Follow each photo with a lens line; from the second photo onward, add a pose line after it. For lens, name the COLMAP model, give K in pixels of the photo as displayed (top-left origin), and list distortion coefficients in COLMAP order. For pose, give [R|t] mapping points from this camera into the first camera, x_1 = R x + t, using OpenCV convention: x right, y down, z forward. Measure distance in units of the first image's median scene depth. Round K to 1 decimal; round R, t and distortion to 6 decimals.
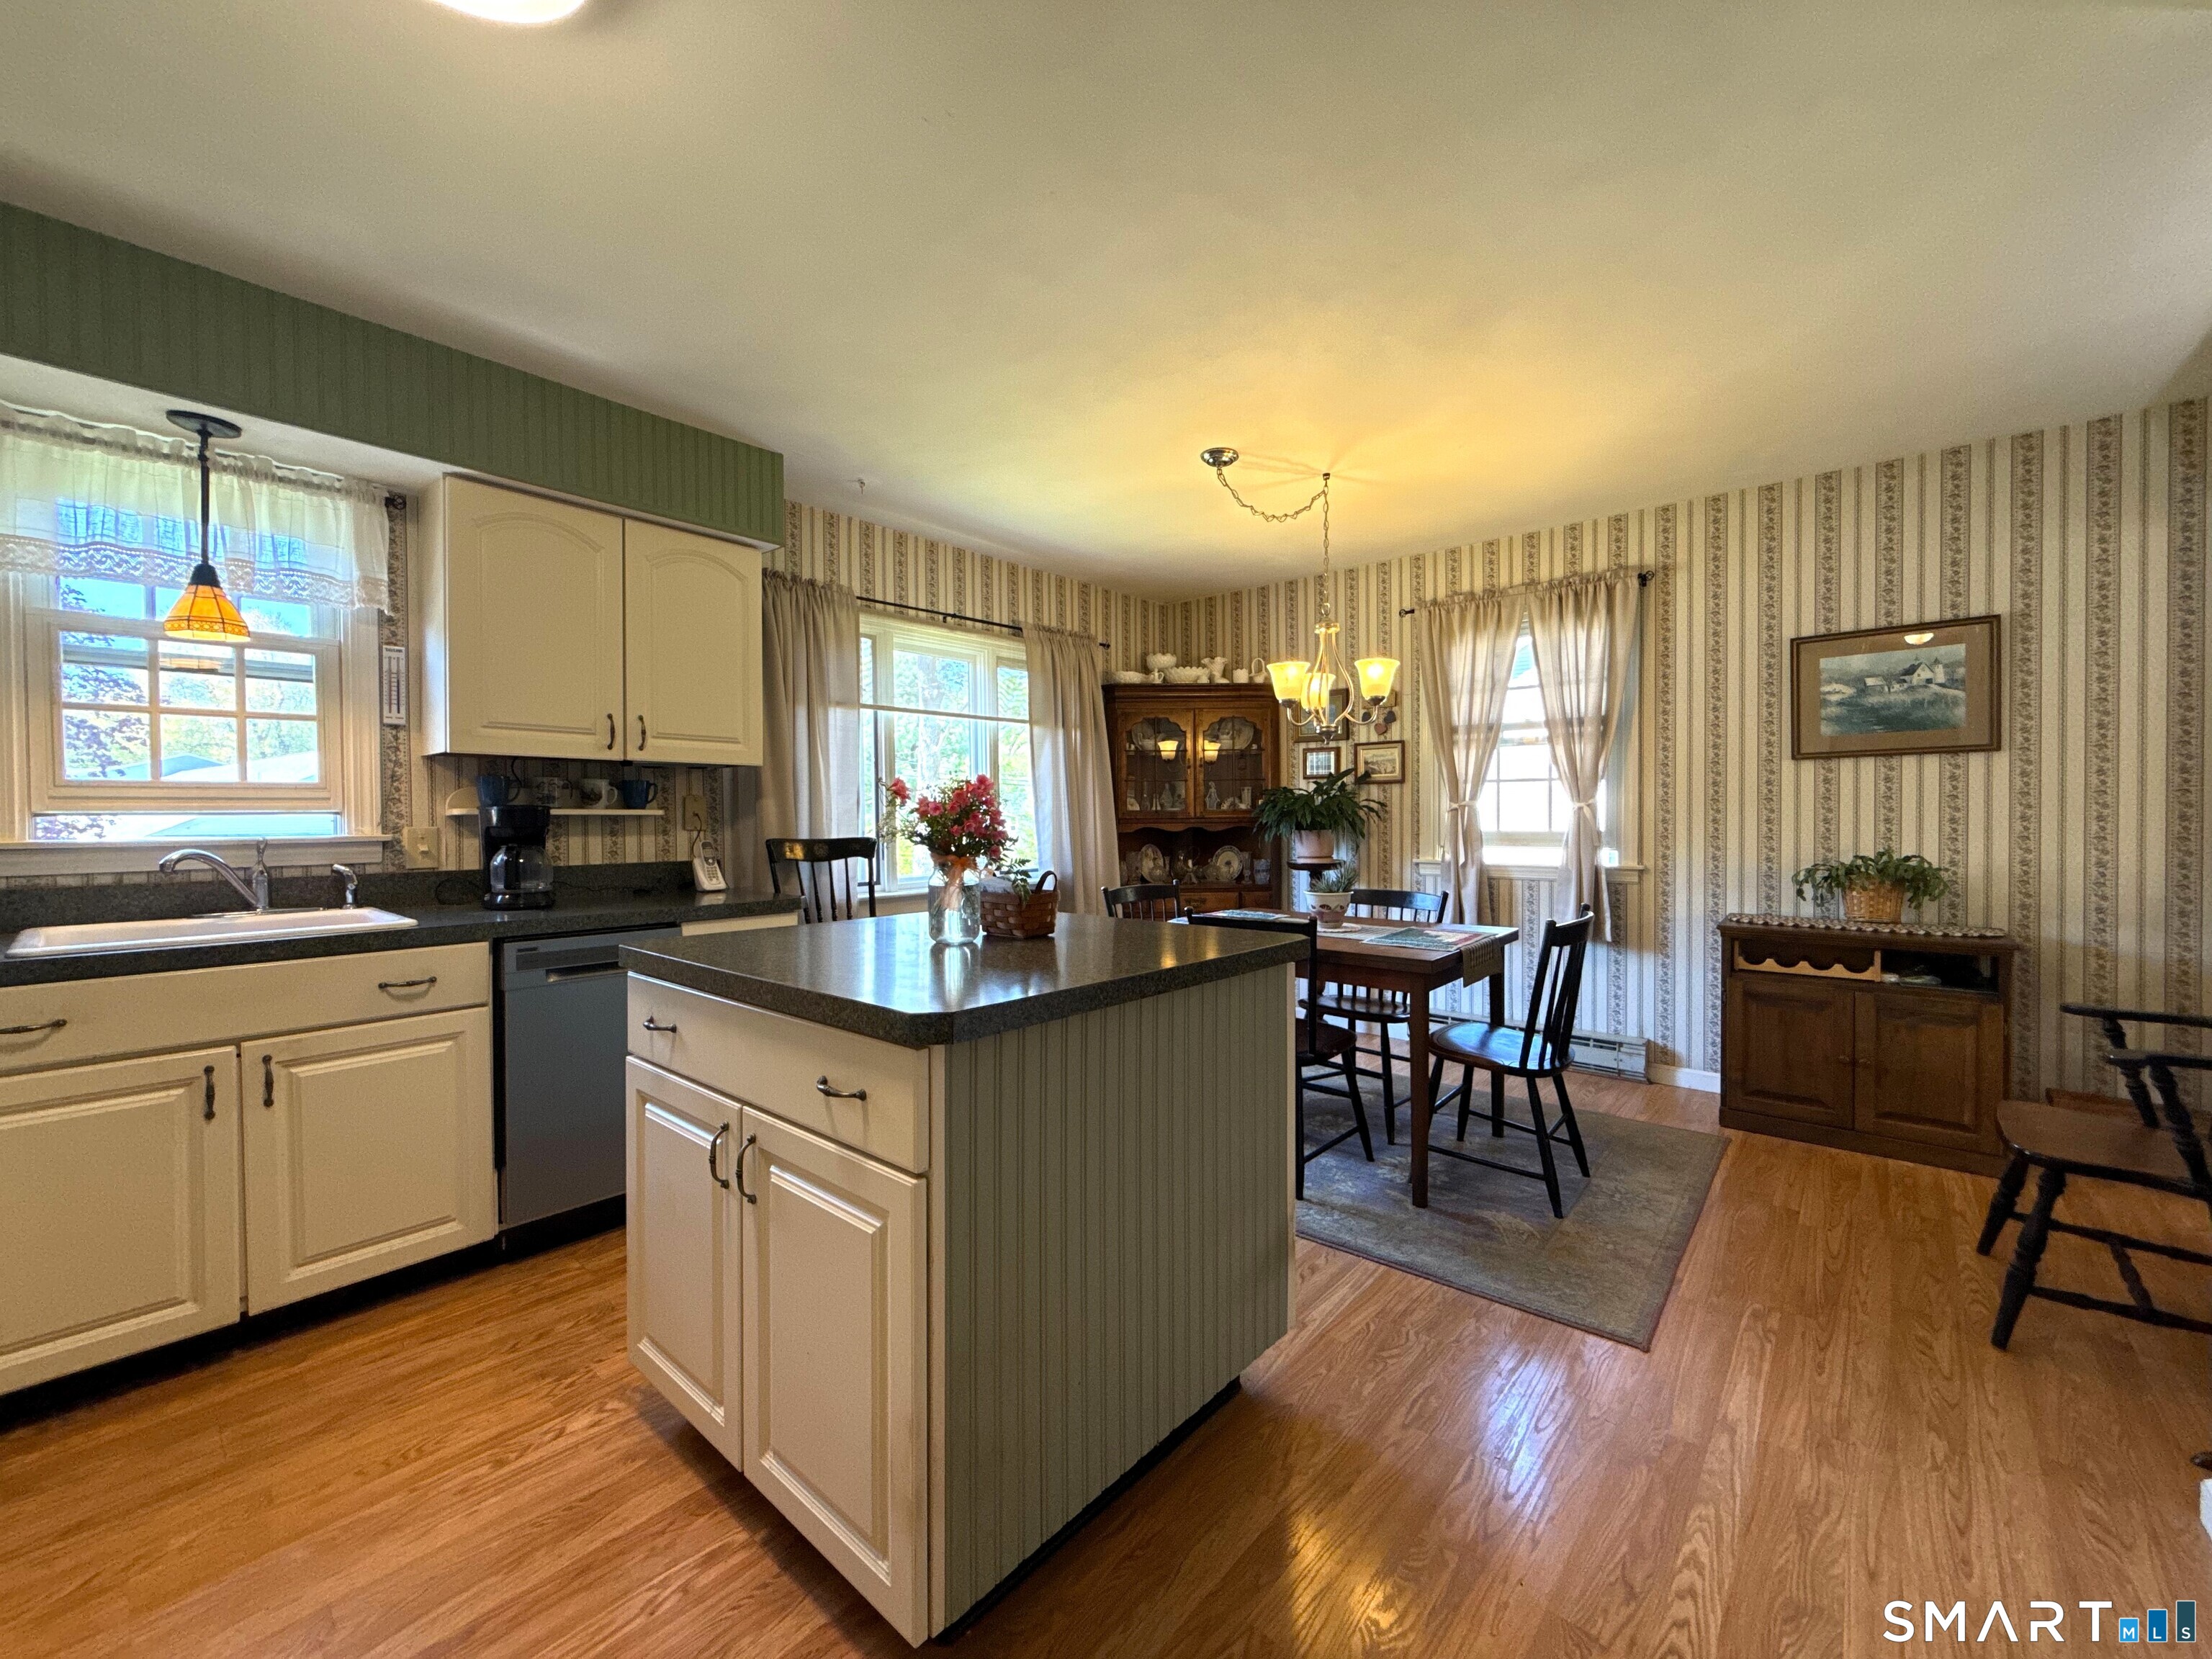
lens RADIAL K [[884.9, 0, 1100.5], [0, 884.9, 830.1], [0, 0, 1]] dist [-0.000583, 0.000503]
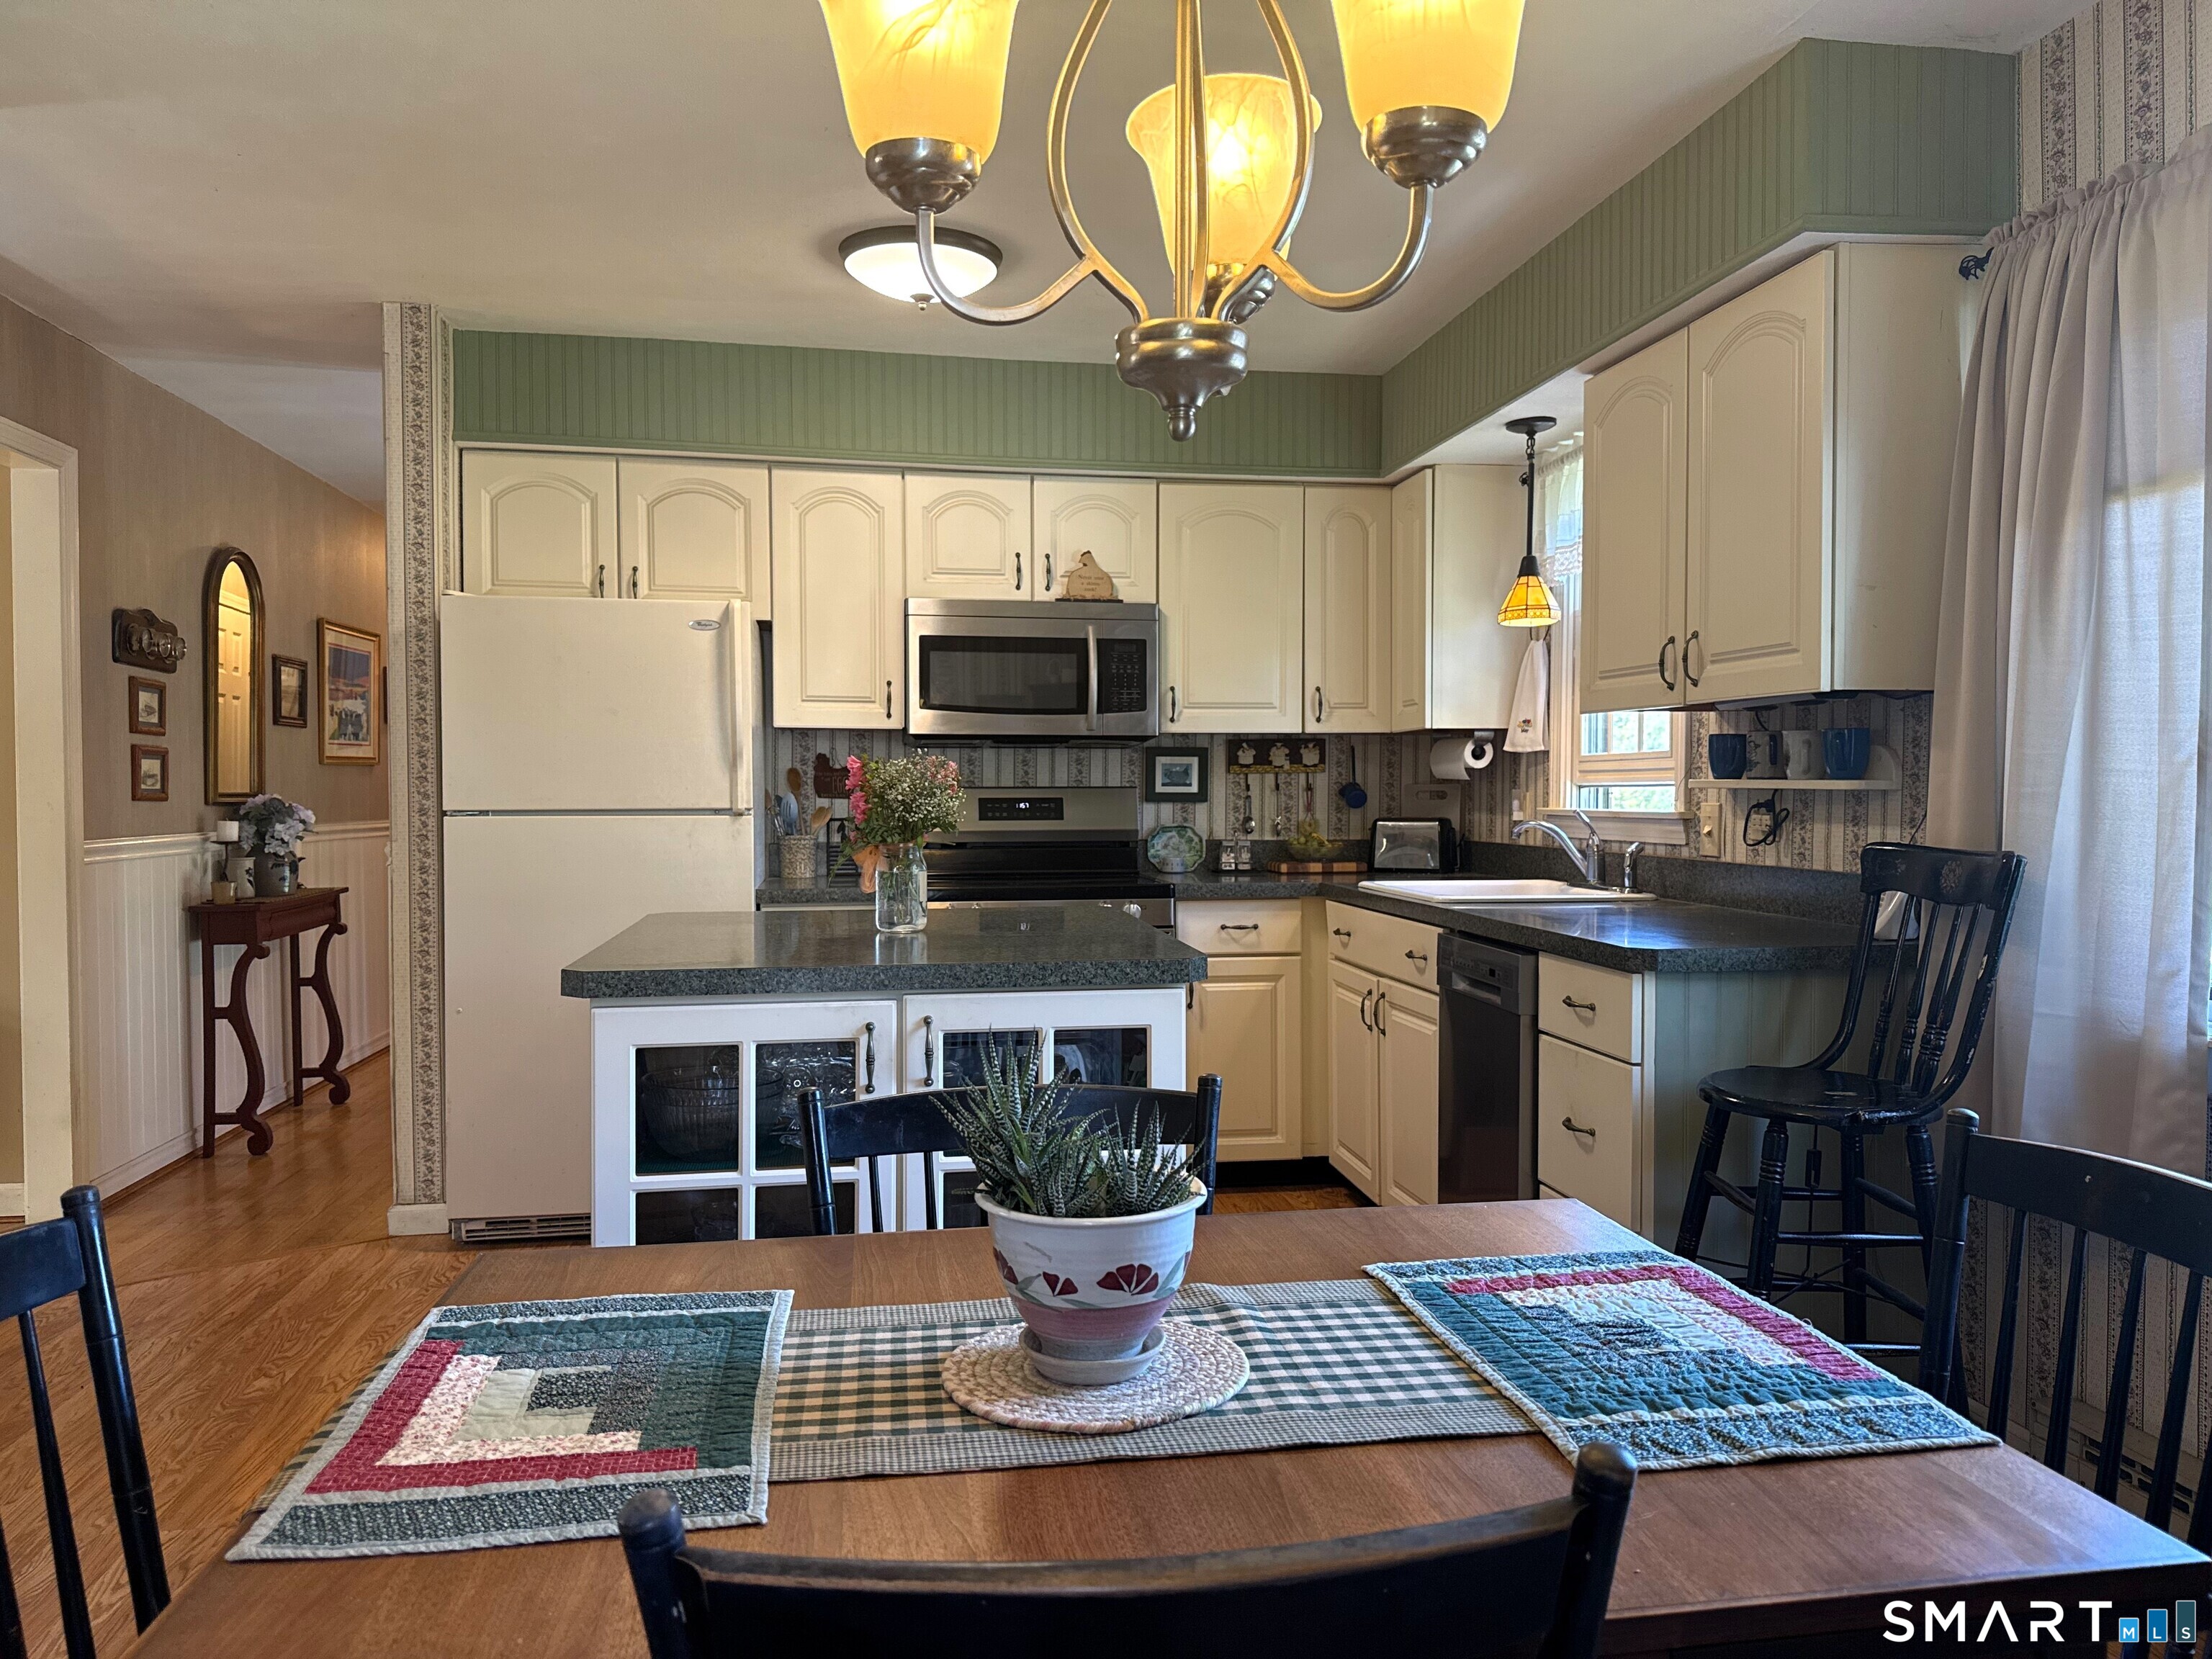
lens RADIAL K [[1568.2, 0, 1092.0], [0, 1568.2, 833.6], [0, 0, 1]] dist [0.091064, -0.070407]
pose [[-0.648161, 0.032139, -0.760825, 0.667542], [-0.003724, 0.998963, 0.045371, -0.038563], [0.761495, 0.032241, -0.647369, 1.501078]]
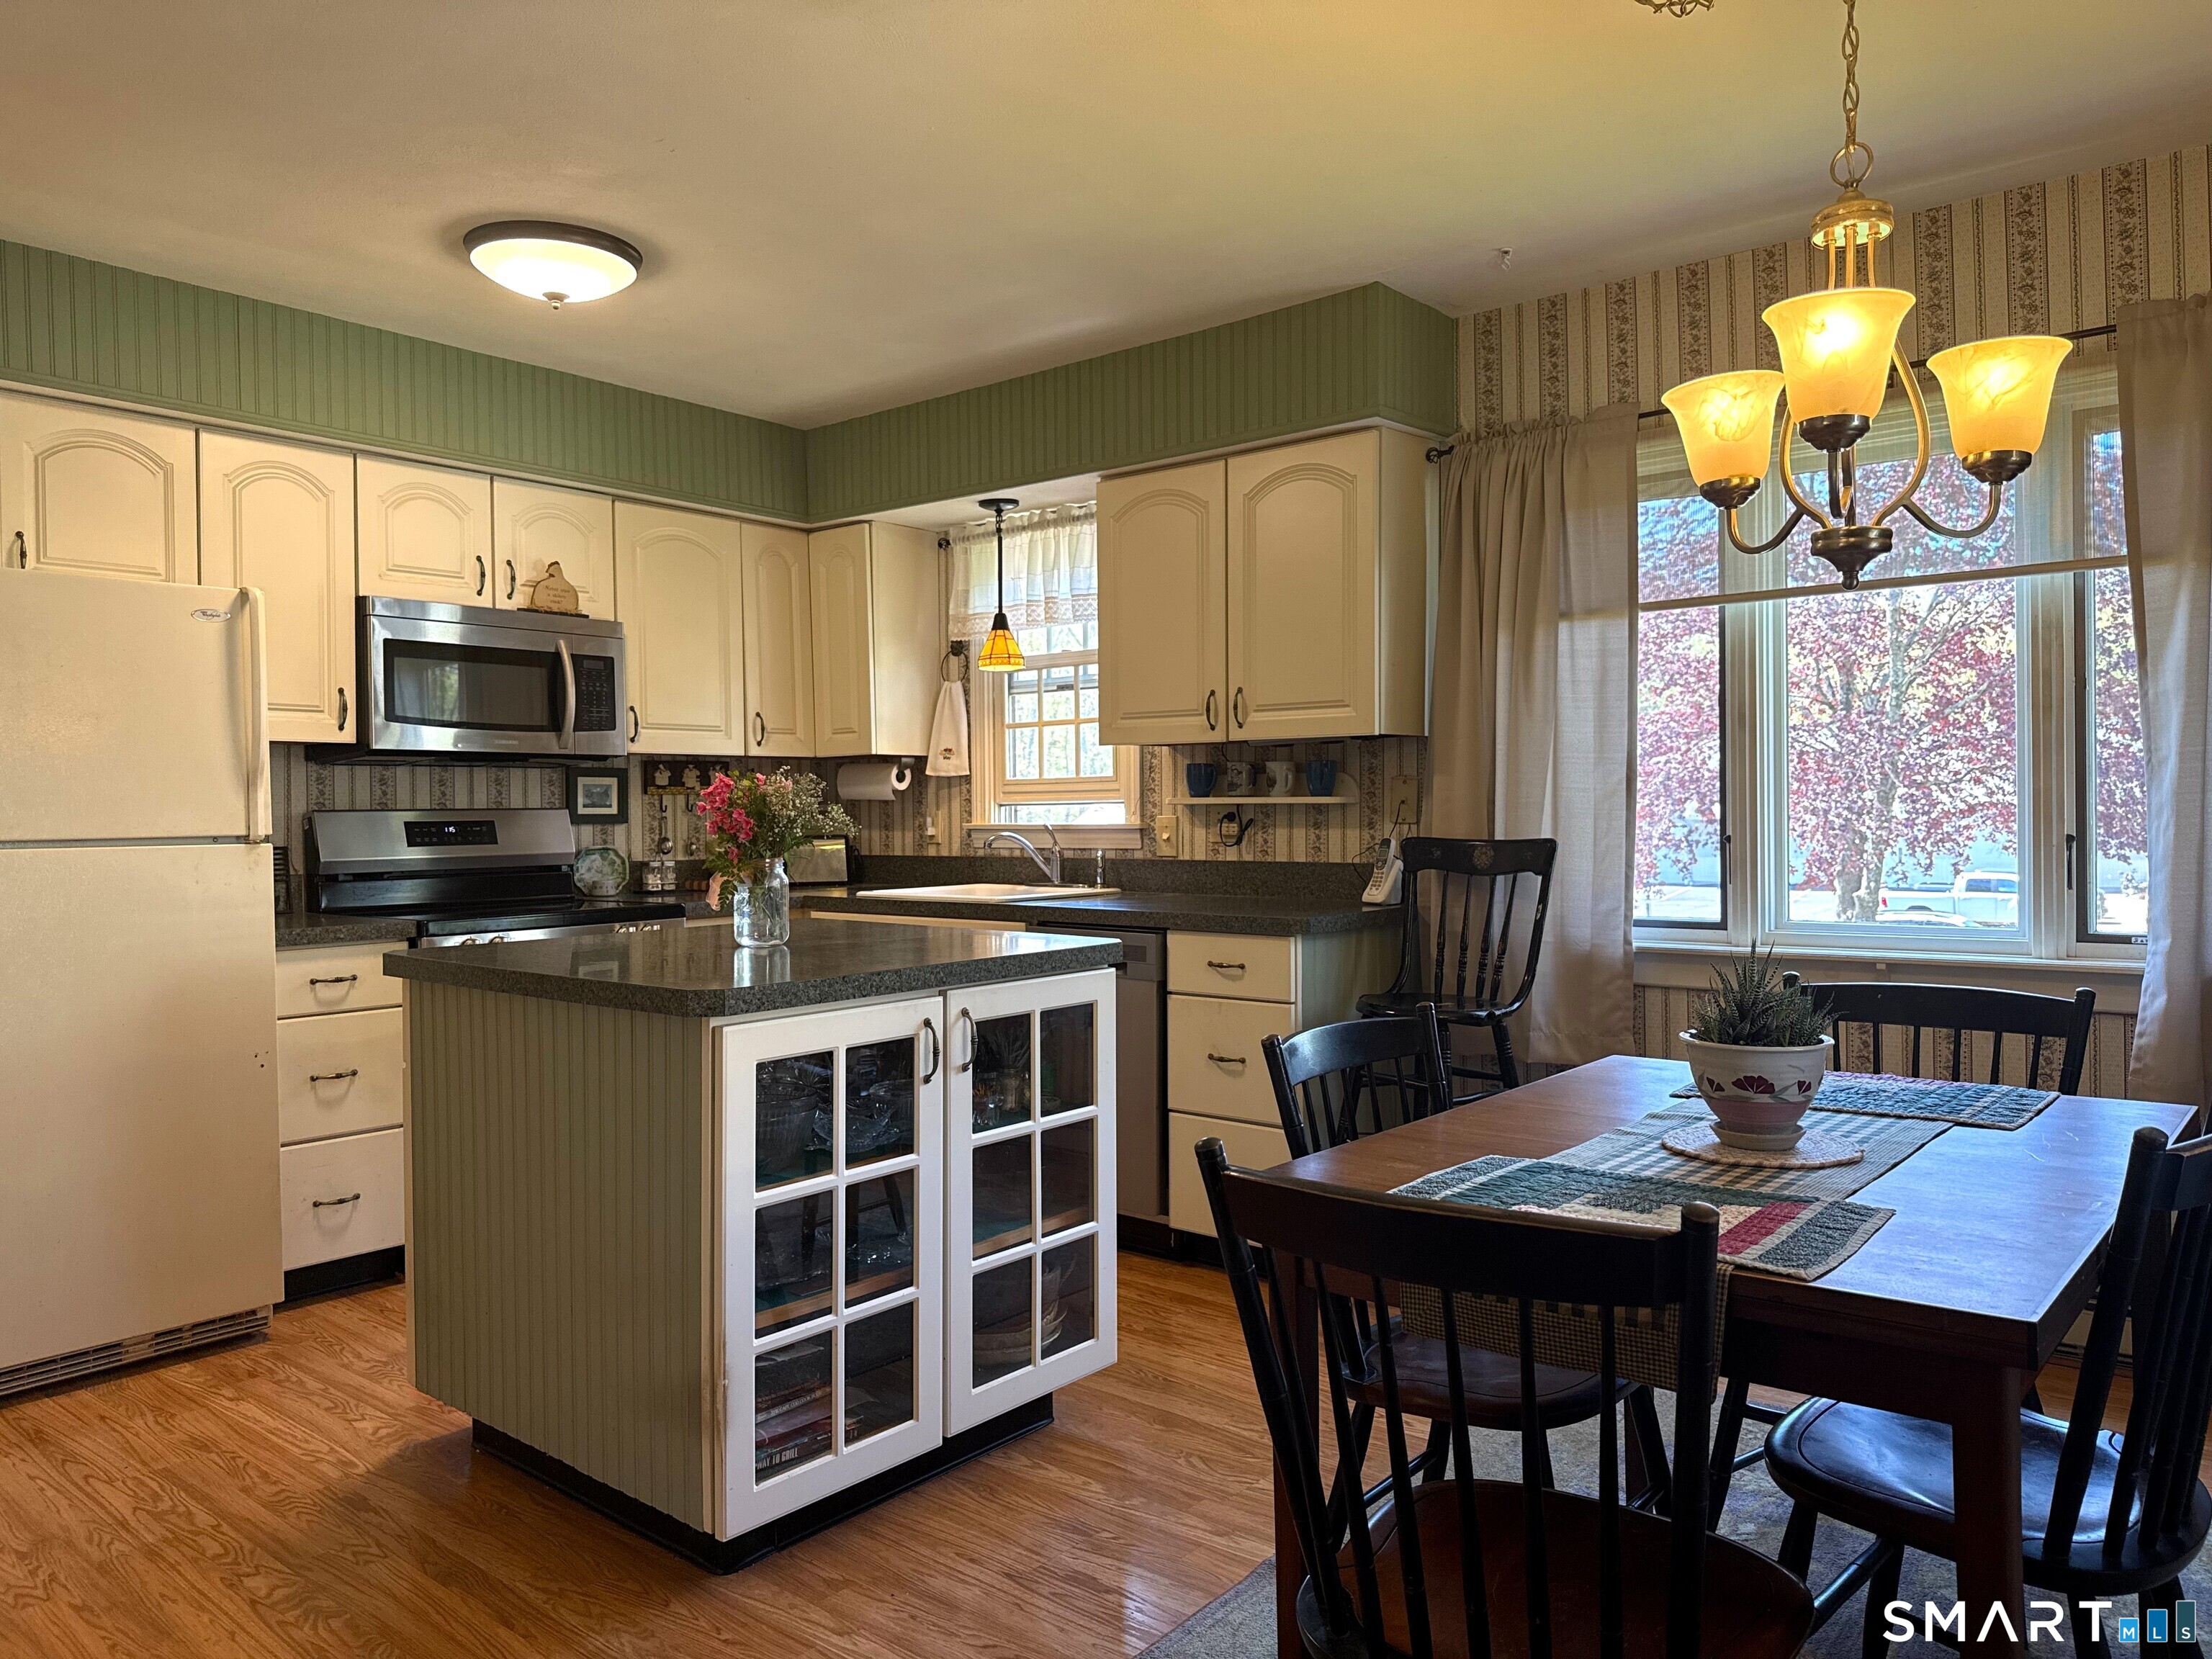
lens RADIAL K [[1568.2, 0, 1092.2], [0, 1568.2, 841.1], [0, 0, 1]] dist [0.091064, -0.070407]
pose [[0.010050, 0.028939, -0.999531, 1.047301], [-0.004004, 0.999574, 0.028900, -0.026568], [0.999941, 0.003712, 0.010161, 0.898152]]
